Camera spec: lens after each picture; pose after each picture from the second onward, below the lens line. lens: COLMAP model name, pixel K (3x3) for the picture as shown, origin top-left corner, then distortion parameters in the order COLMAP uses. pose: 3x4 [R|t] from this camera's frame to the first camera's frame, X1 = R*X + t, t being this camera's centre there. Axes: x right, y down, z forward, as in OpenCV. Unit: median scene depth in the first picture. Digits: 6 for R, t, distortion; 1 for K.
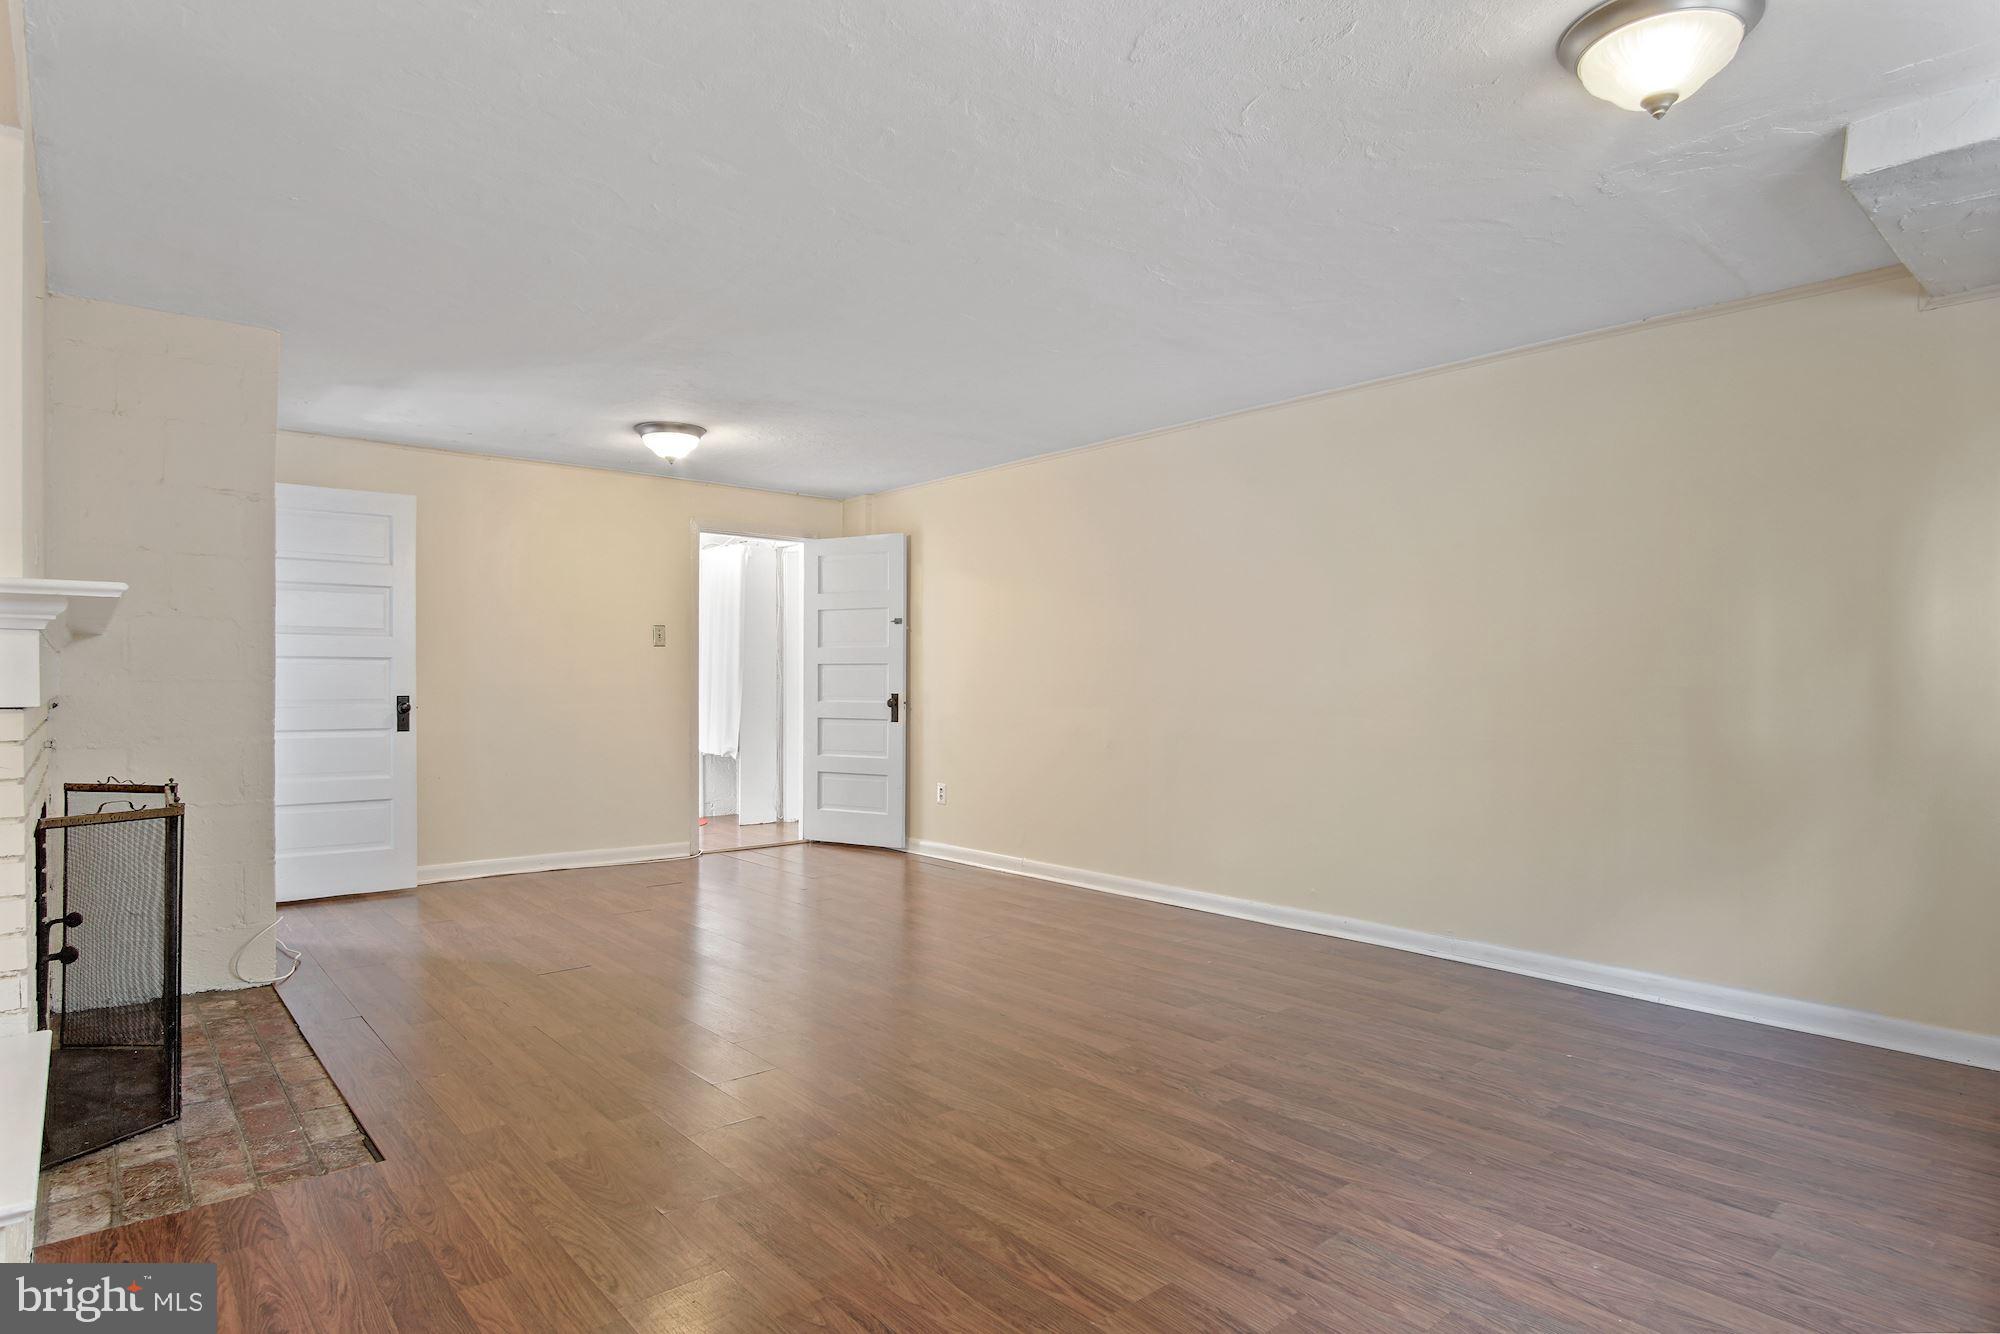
lens RADIAL K [[1082.2, 0, 1000.0], [0, 1082.2, 667.0], [0, 0, 1]] dist [-0.024247, 0.000156]
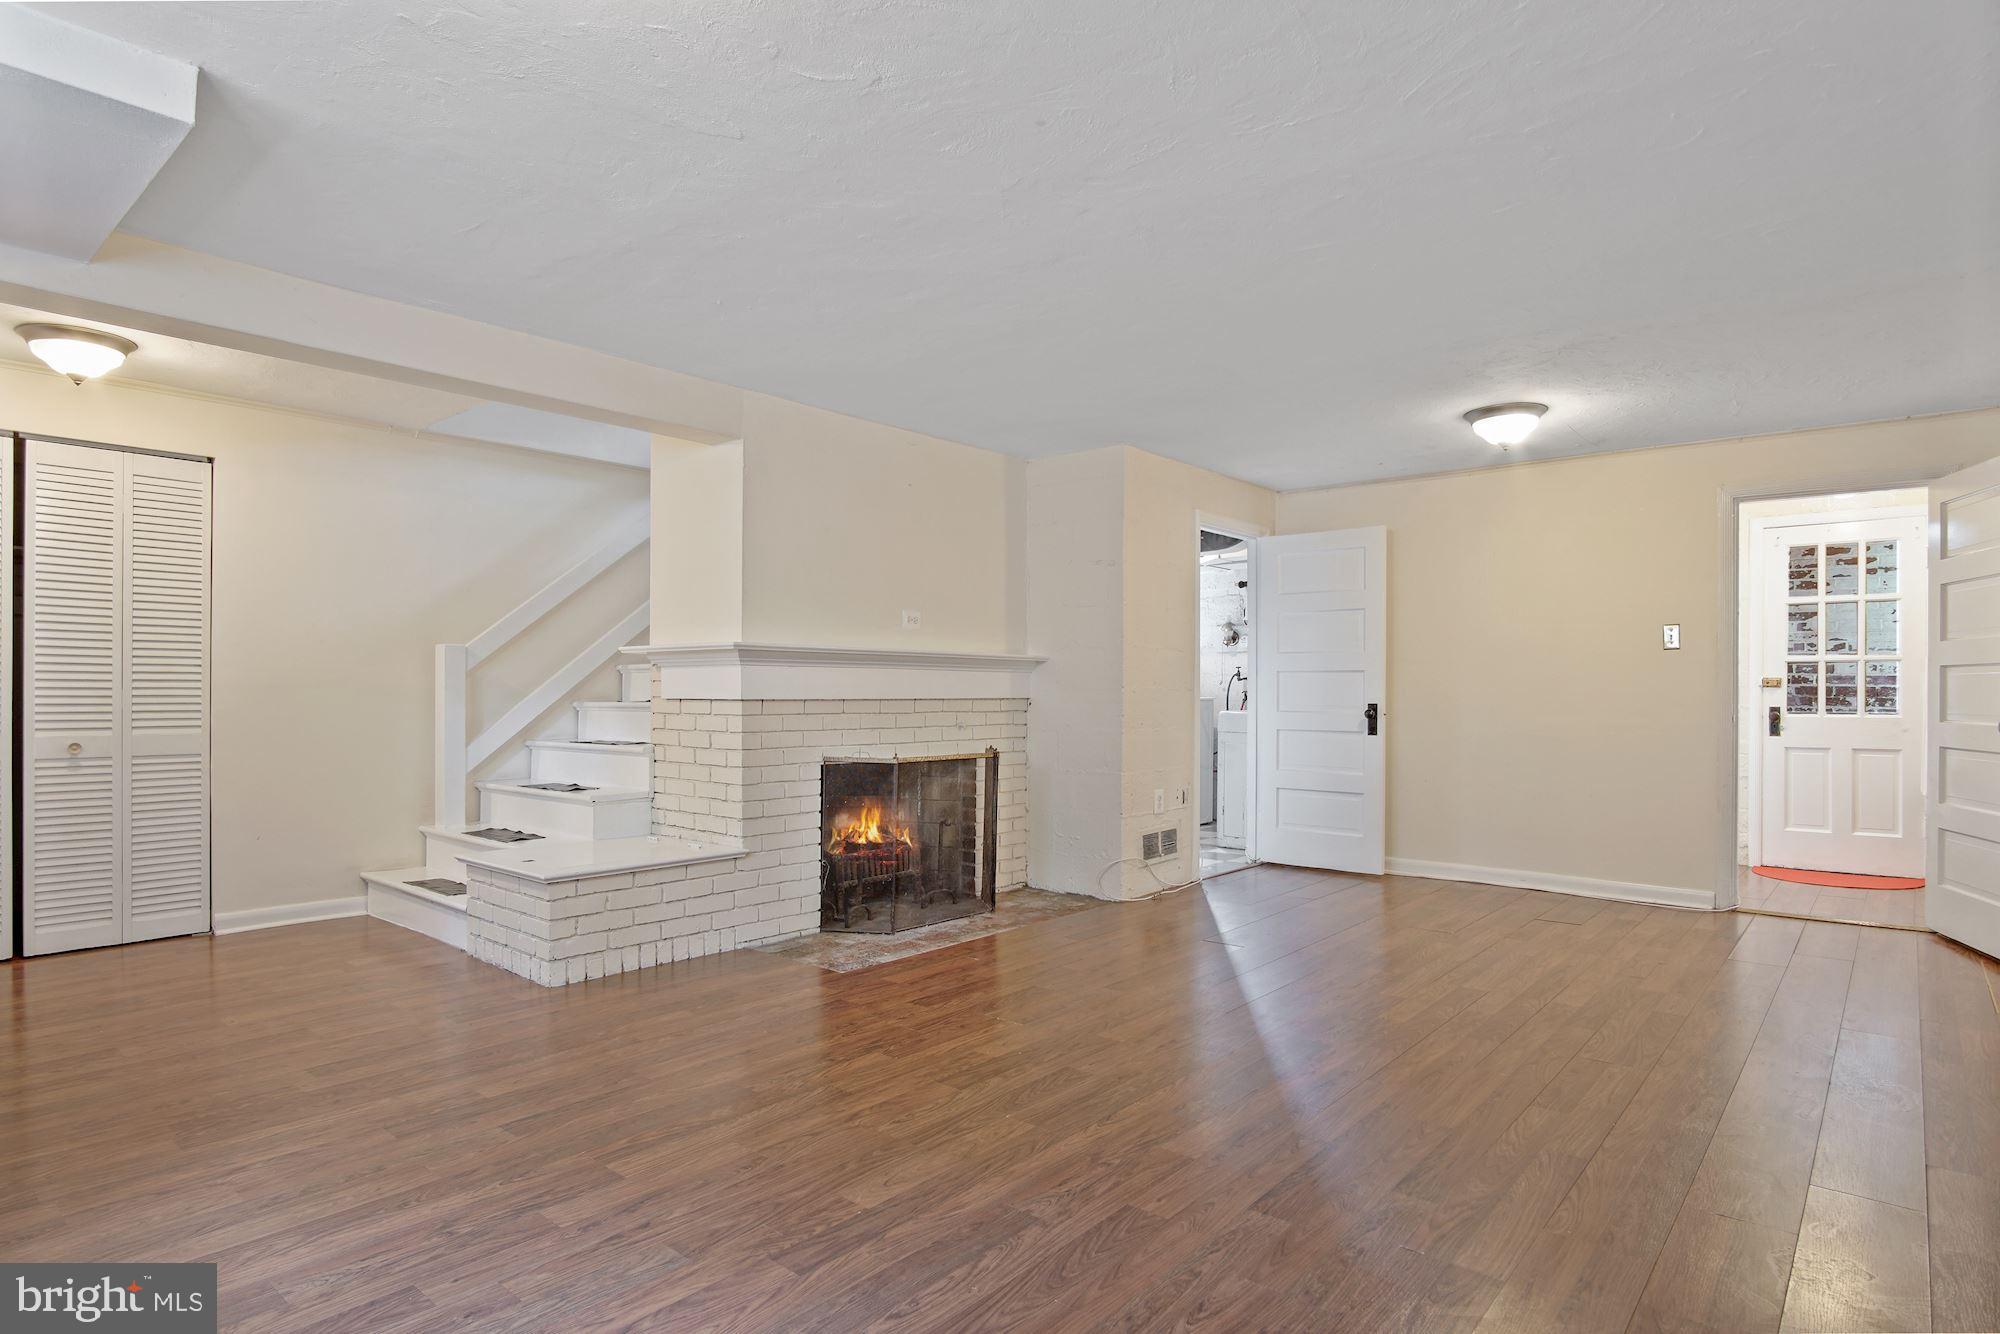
lens RADIAL K [[1082.2, 0, 1000.0], [0, 1082.2, 667.0], [0, 0, 1]] dist [-0.024247, 0.000156]
pose [[0.147112, -0.023626, -0.988838, 0.996630], [0.011456, 0.999688, -0.022181, 0.017791], [0.989054, -0.008065, 0.147336, 0.861946]]
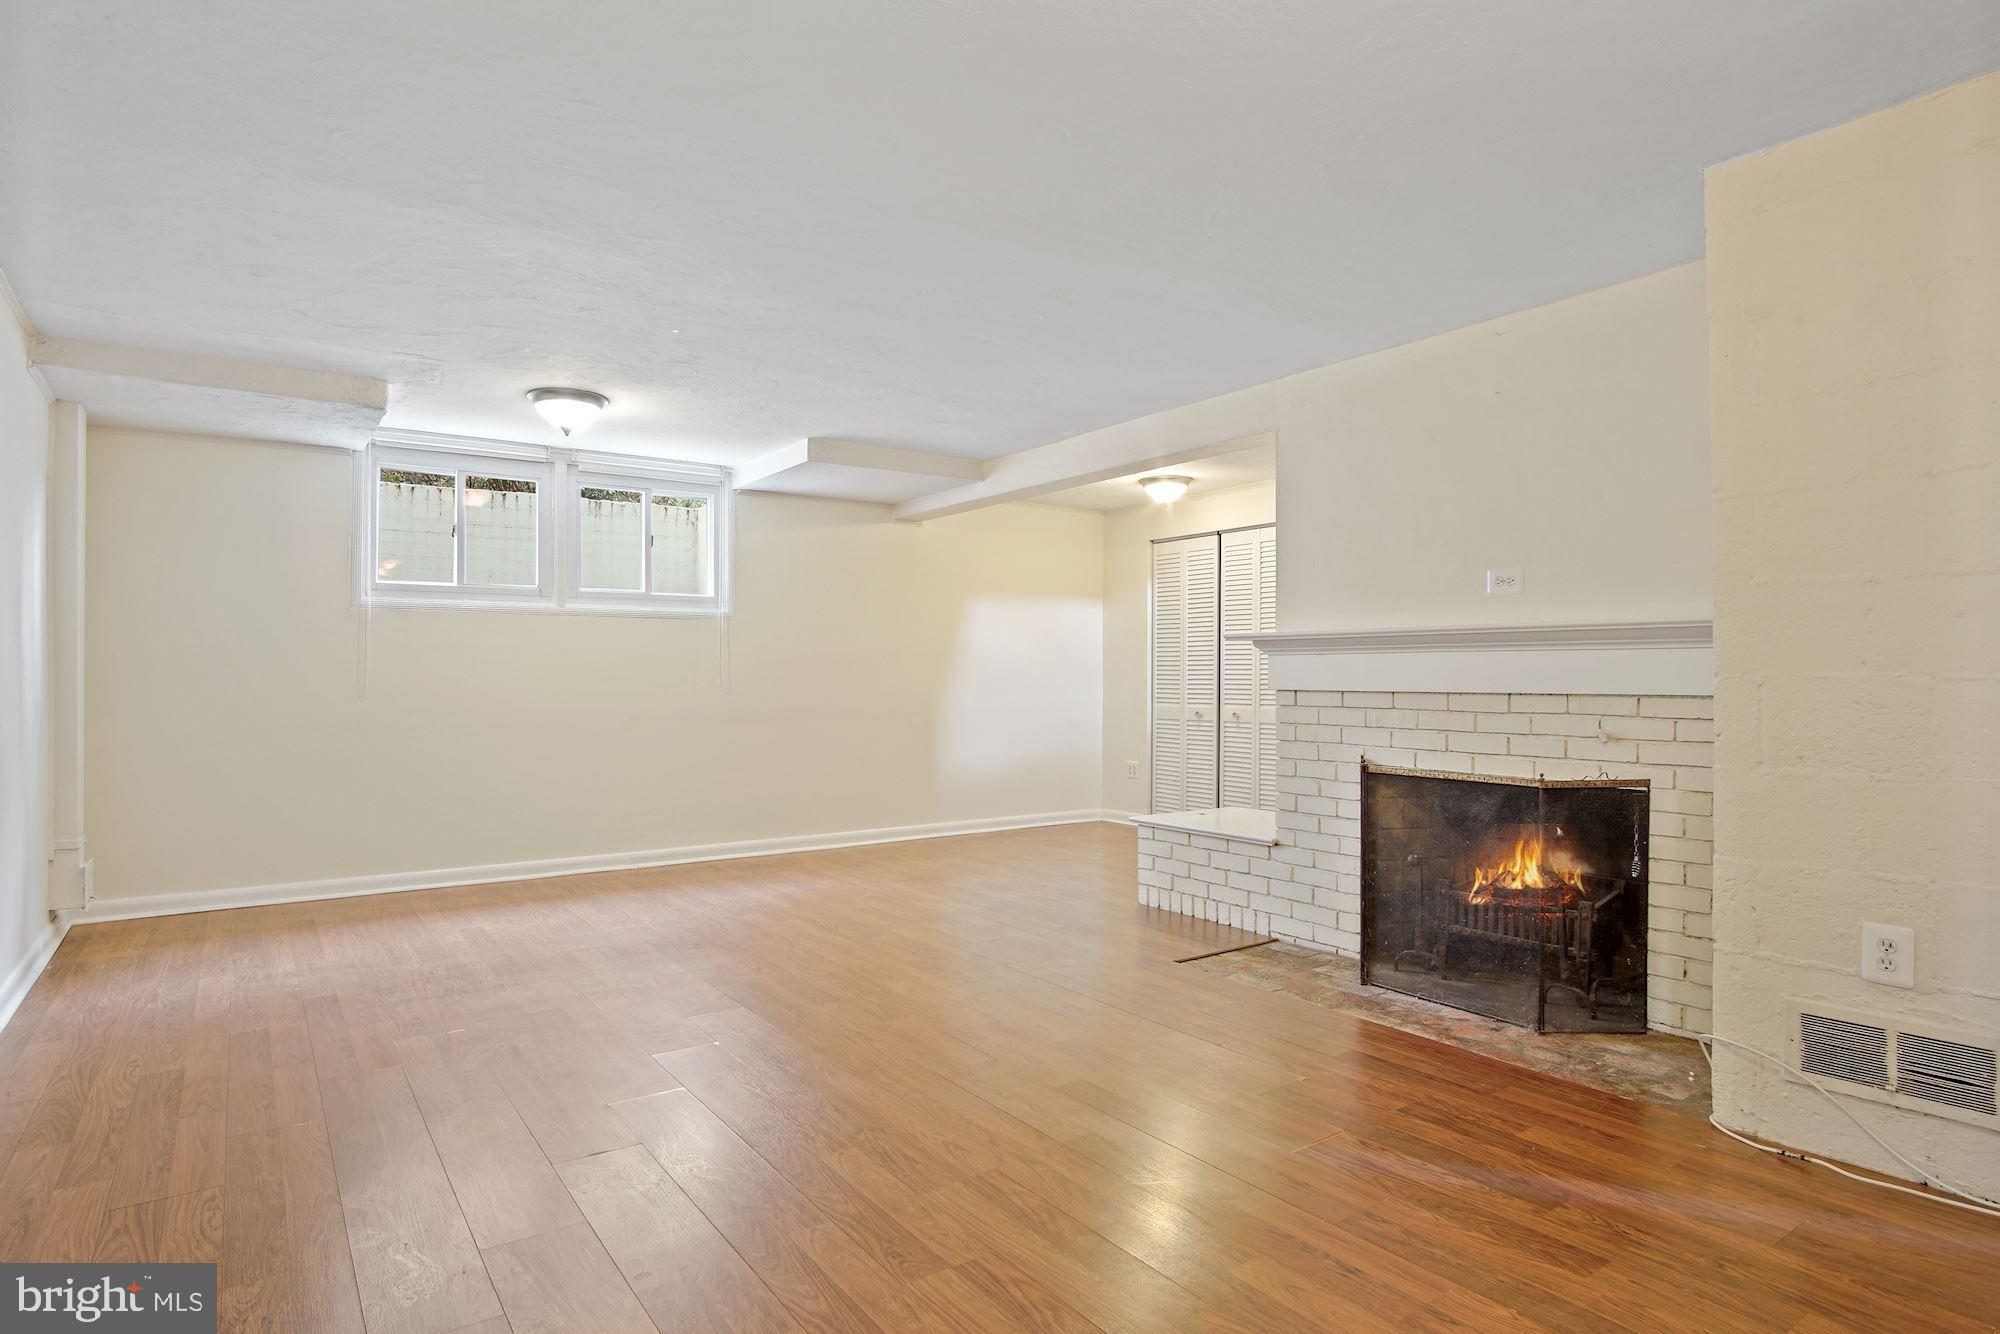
lens RADIAL K [[1082.2, 0, 1000.0], [0, 1082.2, 667.0], [0, 0, 1]] dist [-0.024247, 0.000156]
pose [[-0.994914, -0.002375, 0.100703, -0.407129], [-0.004719, 0.999723, -0.023047, 0.031379], [-0.100621, -0.023405, -0.994650, 2.362567]]
